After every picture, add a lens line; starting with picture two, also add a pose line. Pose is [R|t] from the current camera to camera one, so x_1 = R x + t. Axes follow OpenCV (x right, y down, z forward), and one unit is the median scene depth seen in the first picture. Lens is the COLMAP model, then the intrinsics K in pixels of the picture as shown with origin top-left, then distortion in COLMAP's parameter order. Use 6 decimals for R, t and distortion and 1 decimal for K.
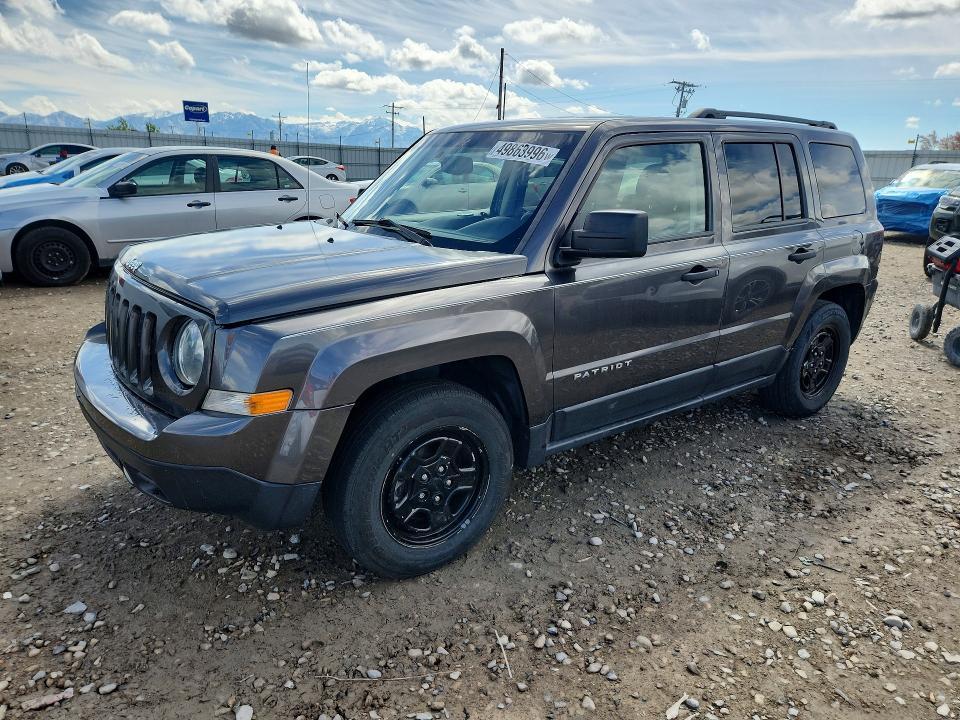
lens RADIAL K [[738.5, 0, 480.0], [0, 738.5, 360.0], [0, 0, 1]] dist [0.032168, 0.004386]
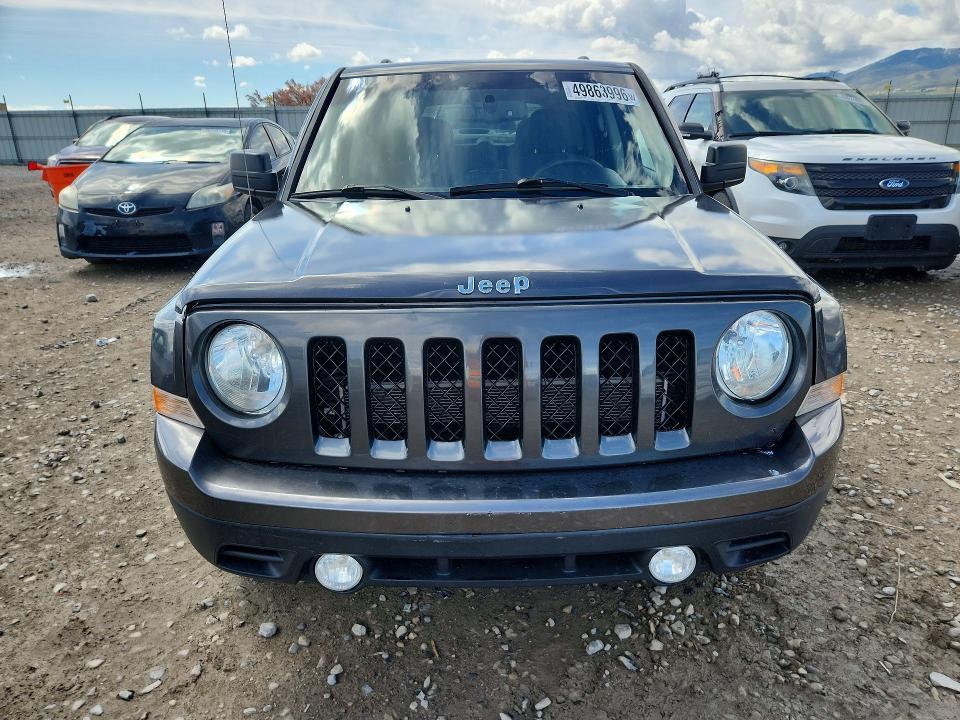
lens RADIAL K [[738.5, 0, 480.0], [0, 738.5, 360.0], [0, 0, 1]] dist [0.032168, 0.004386]
pose [[0.537021, -0.304316, 0.786766, -0.160360], [0.267342, 0.945983, 0.183421, -0.032173], [-0.800085, 0.111835, 0.589369, 0.107689]]
